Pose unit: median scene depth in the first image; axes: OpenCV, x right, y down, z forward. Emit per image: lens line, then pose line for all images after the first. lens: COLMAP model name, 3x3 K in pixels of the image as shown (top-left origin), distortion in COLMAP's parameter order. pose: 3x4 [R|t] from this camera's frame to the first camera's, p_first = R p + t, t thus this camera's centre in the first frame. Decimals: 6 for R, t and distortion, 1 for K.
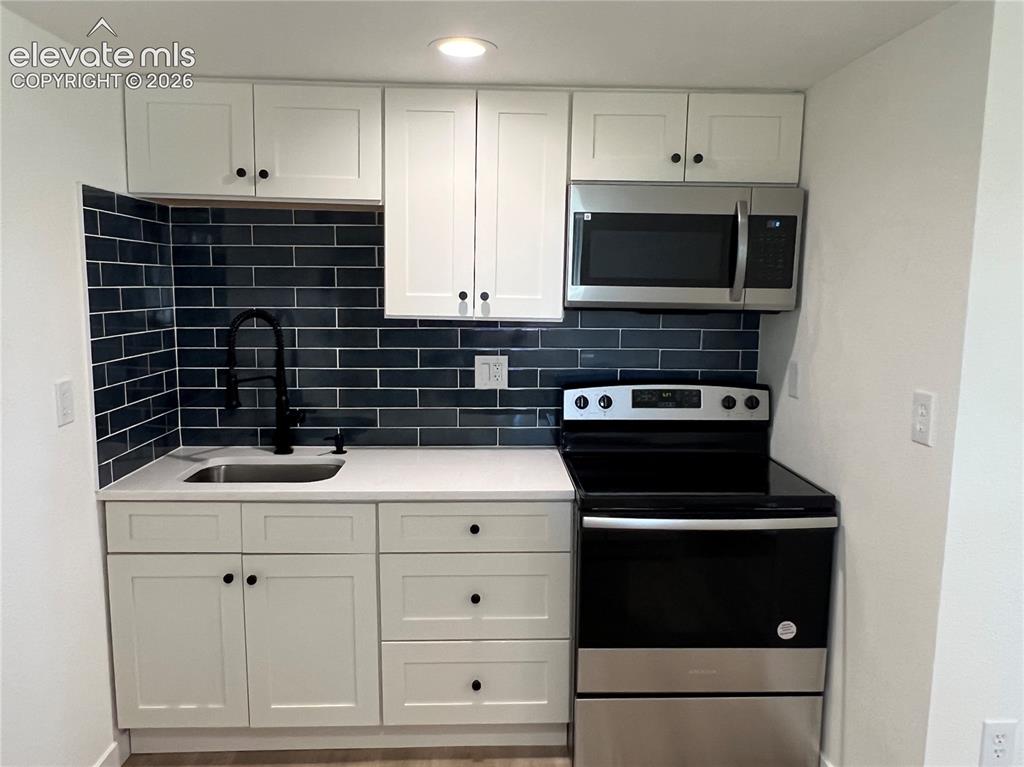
lens RADIAL K [[766.3, 0, 513.8], [0, 766.3, 384.7], [0, 0, 1]] dist [-0.030845, 0.005032]
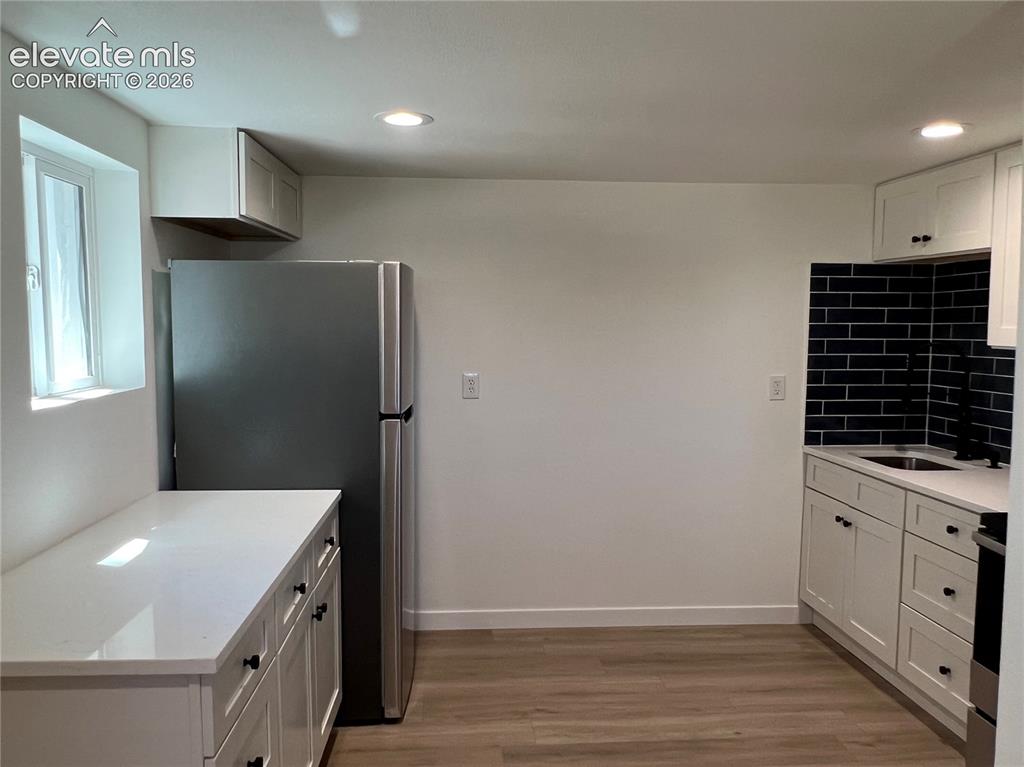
lens RADIAL K [[766.3, 0, 511.7], [0, 766.3, 386.4], [0, 0, 1]] dist [-0.030845, 0.005032]
pose [[0.050519, 0.069423, -0.996307, 0.977355], [-0.127861, 0.989822, 0.062488, -0.010702], [0.990505, 0.124232, 0.058882, 0.237898]]
